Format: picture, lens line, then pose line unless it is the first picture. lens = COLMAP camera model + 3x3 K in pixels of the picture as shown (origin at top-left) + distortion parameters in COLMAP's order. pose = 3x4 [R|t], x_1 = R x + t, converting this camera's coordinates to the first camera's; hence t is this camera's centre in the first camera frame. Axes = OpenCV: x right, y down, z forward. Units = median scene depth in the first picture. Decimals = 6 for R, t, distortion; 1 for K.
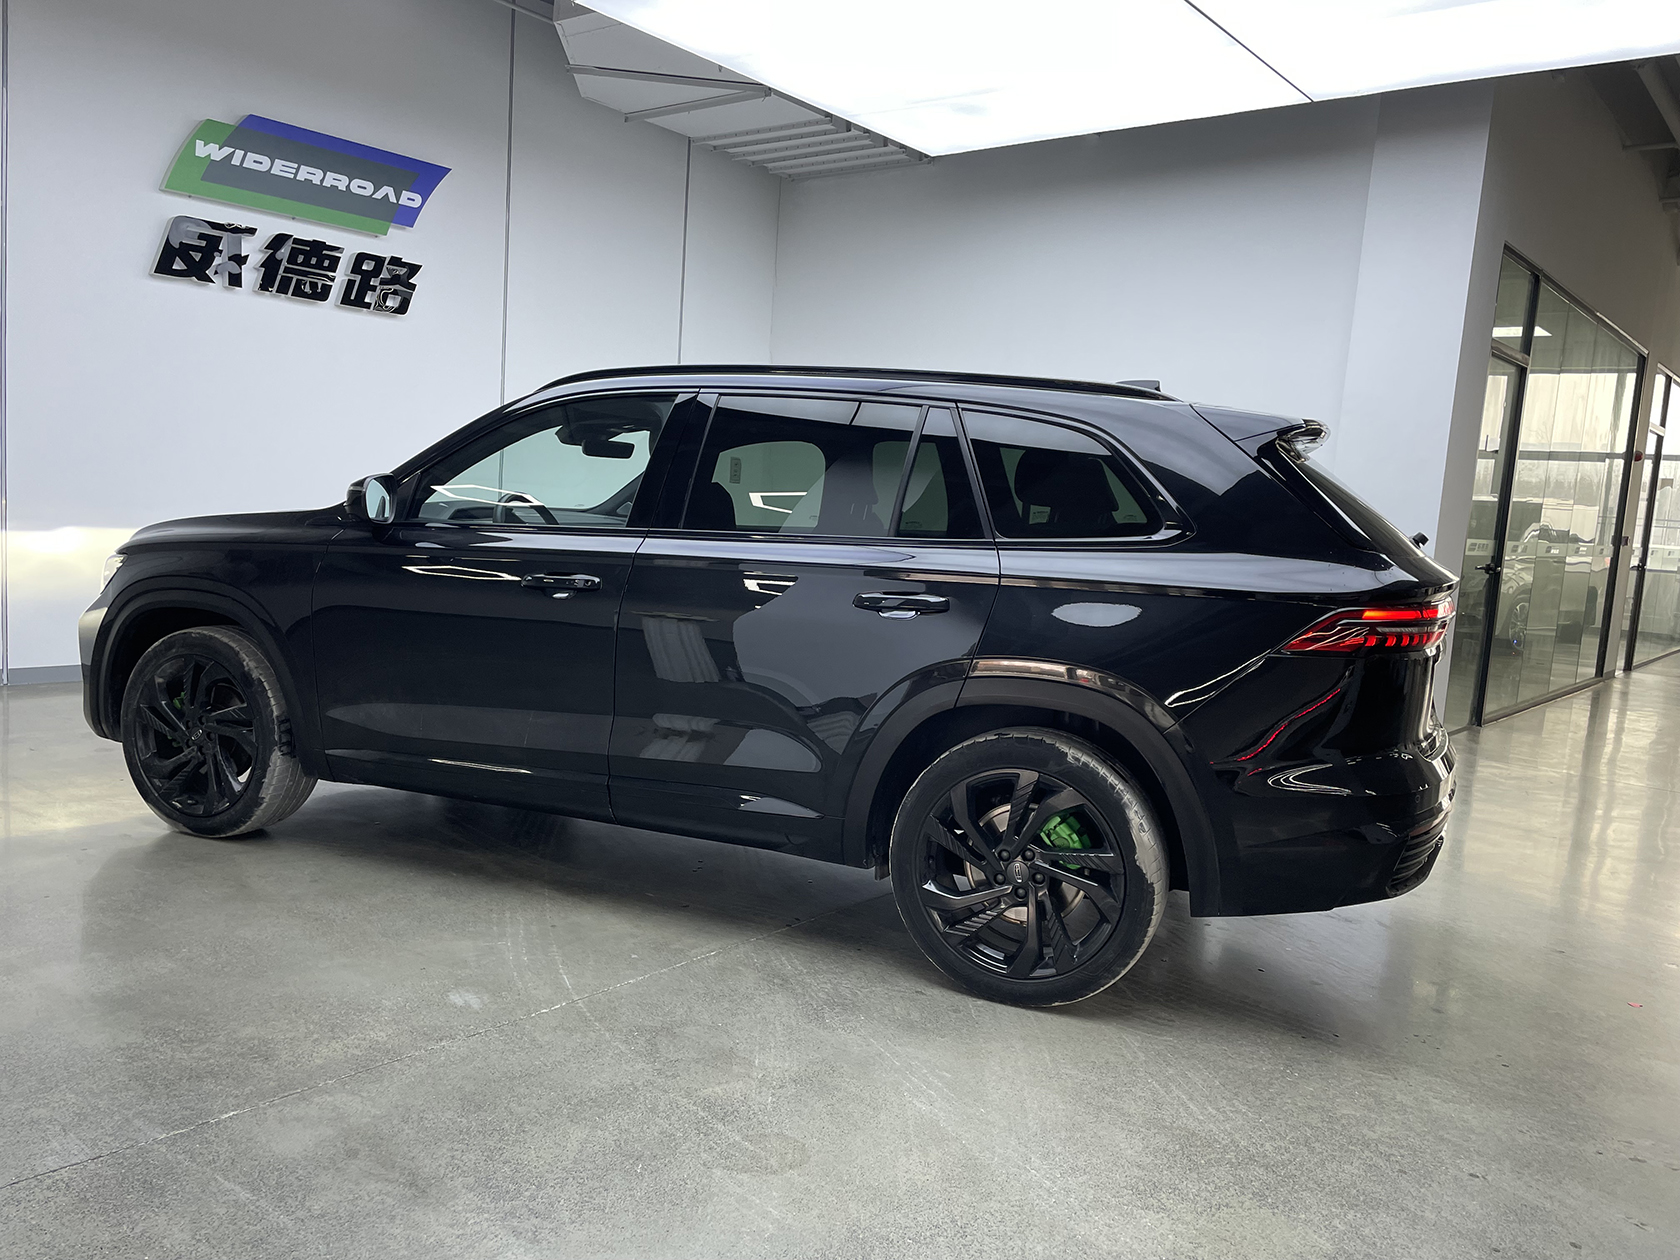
lens RADIAL K [[1278.9, 0, 844.8], [0, 1278.9, 644.0], [0, 0, 1]] dist [0.093087, -0.132221]
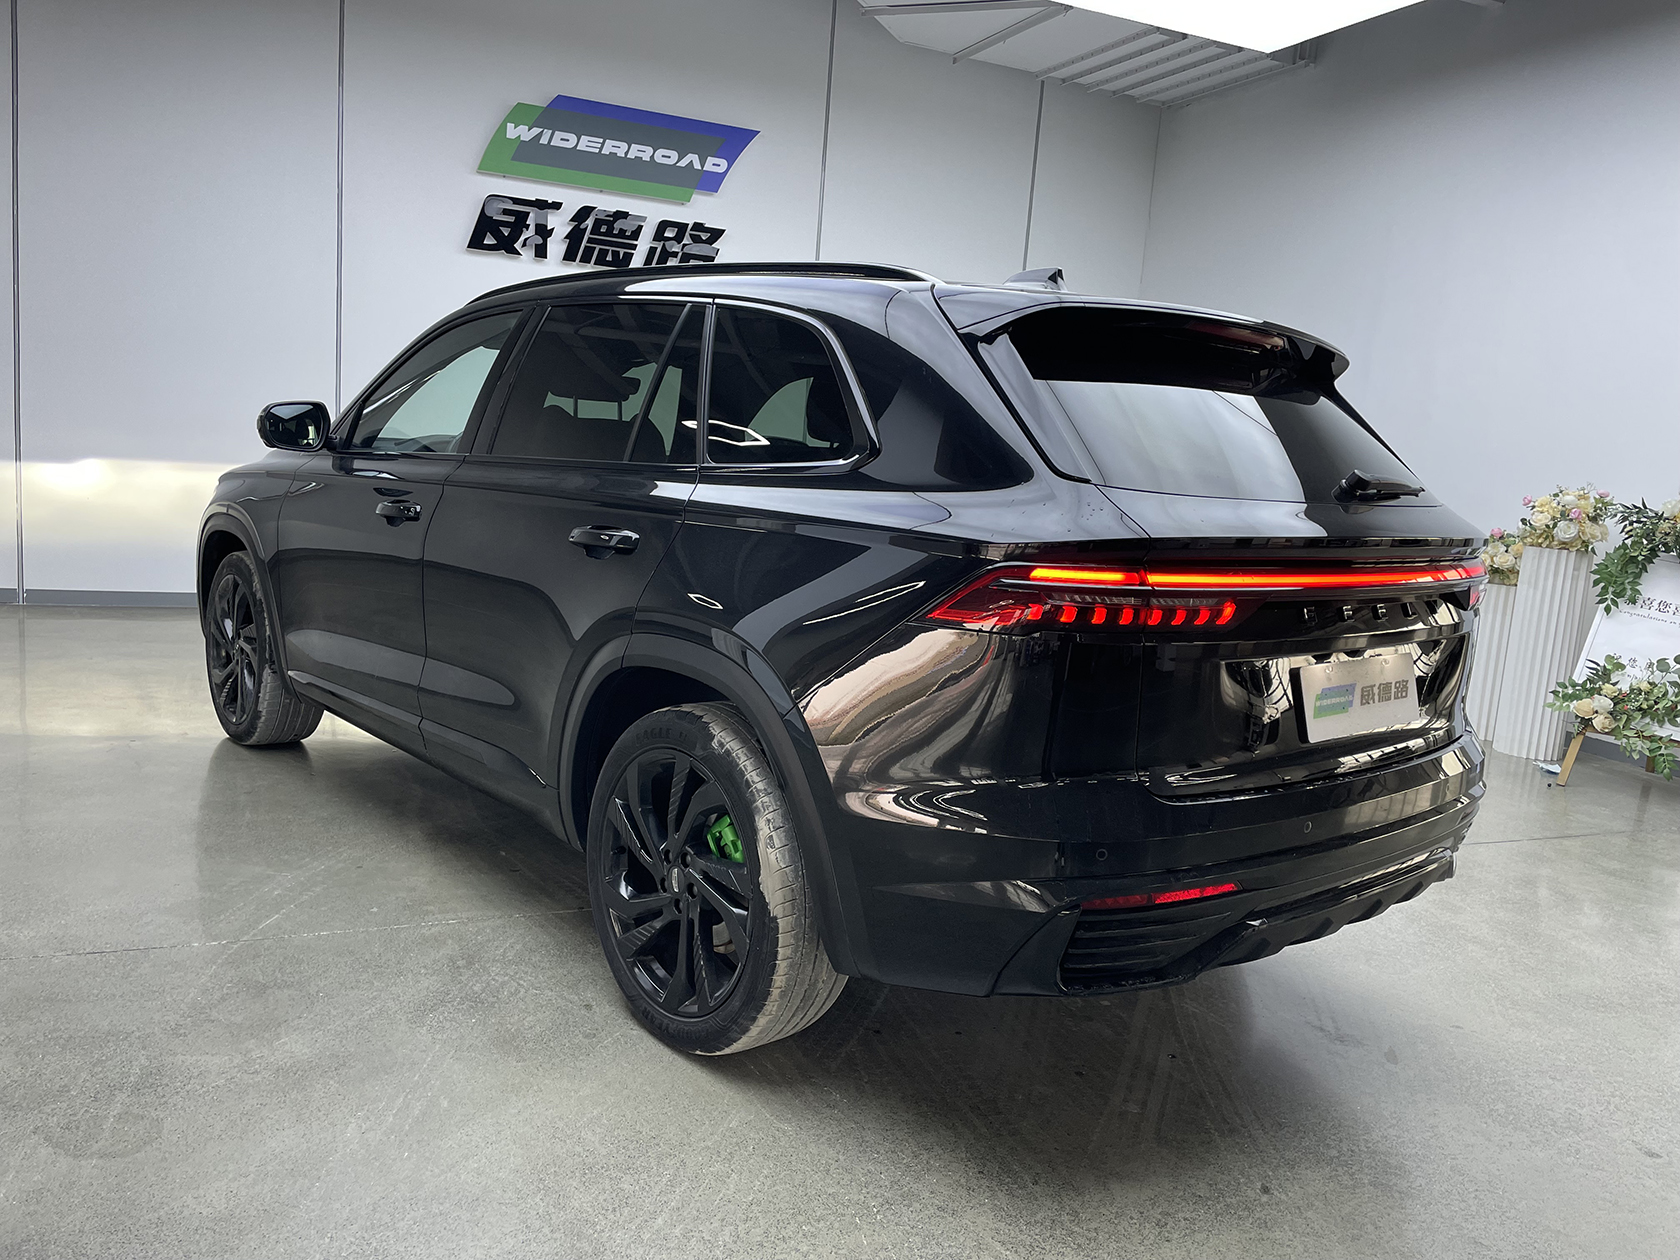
lens RADIAL K [[1278.9, 0, 844.9], [0, 1278.9, 638.5], [0, 0, 1]] dist [0.093087, -0.132221]
pose [[0.892602, 0.070715, -0.445266, 0.266585], [-0.068343, 0.997432, 0.021404, 0.001681], [0.445636, 0.011326, 0.895142, 0.152548]]
